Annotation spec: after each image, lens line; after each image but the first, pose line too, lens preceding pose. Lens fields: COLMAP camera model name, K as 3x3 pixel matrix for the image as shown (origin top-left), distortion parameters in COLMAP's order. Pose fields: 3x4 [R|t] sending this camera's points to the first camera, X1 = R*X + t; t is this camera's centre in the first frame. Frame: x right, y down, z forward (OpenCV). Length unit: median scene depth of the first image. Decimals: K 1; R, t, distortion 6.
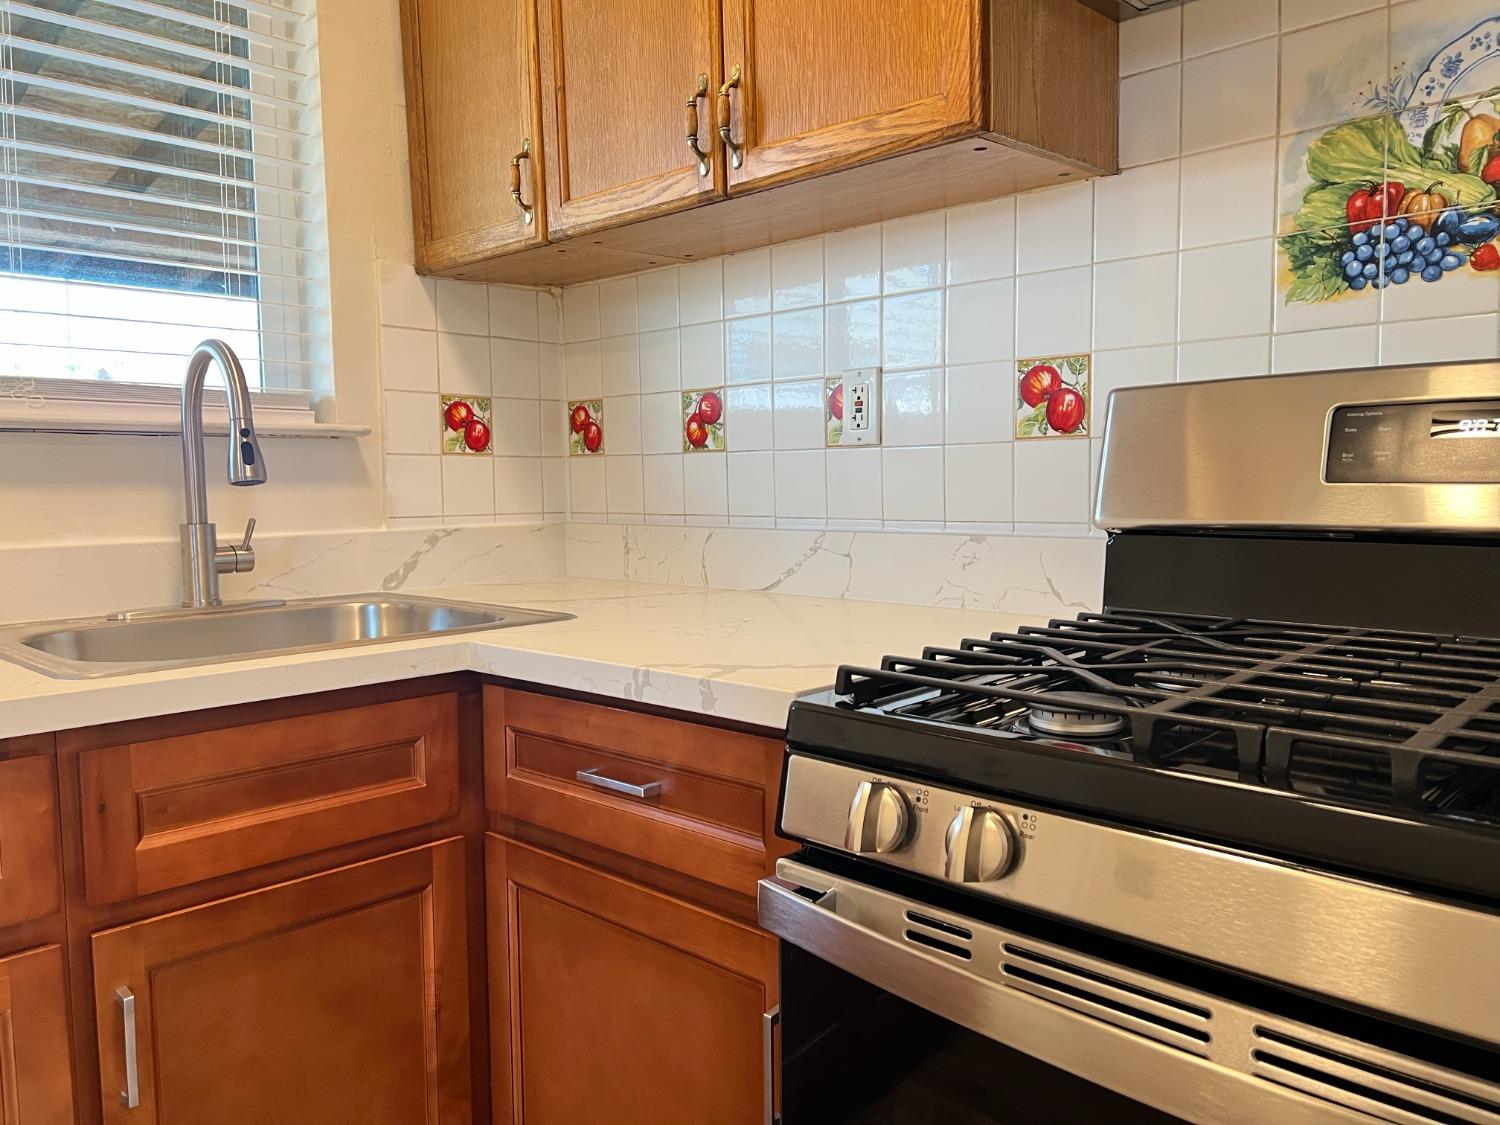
lens RADIAL K [[1124.7, 0, 748.4], [0, 1124.7, 568.8], [0, 0, 1]] dist [0.062928, -0.069601]
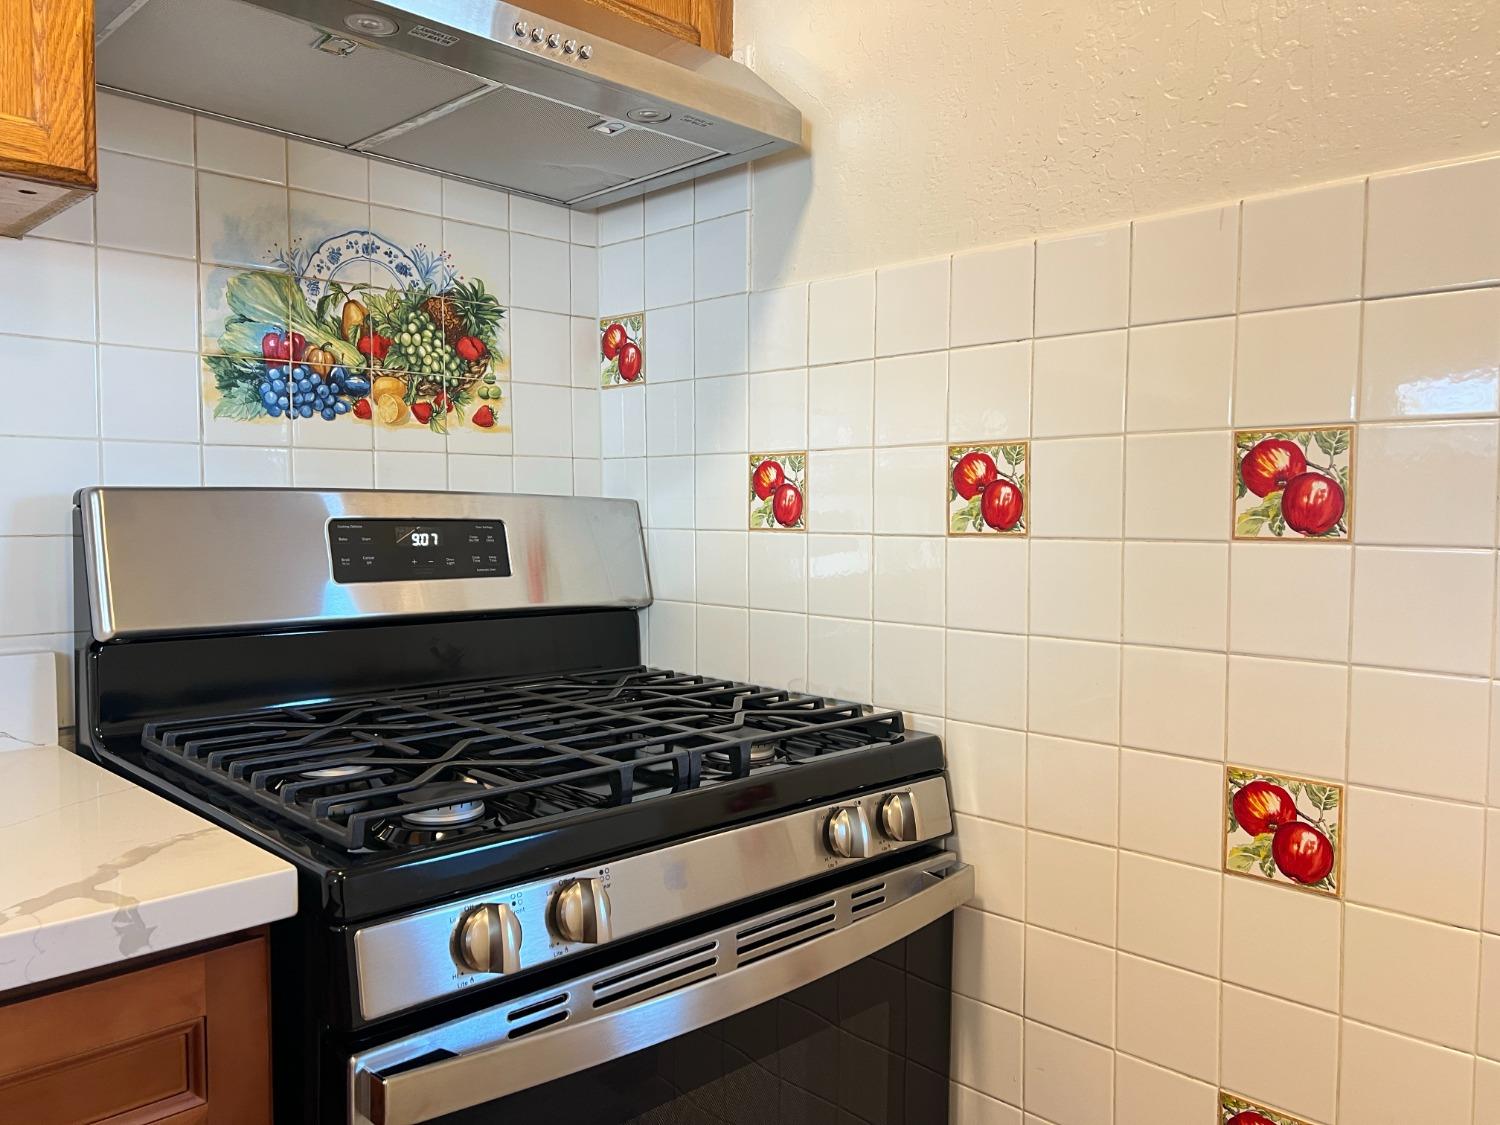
lens RADIAL K [[1124.7, 0, 749.3], [0, 1124.7, 558.6], [0, 0, 1]] dist [0.062928, -0.069601]
pose [[0.026398, -0.024327, 0.999355, -0.637339], [0.082223, 0.996369, 0.022082, -0.087814], [-0.996264, 0.081587, 0.028303, 0.508134]]
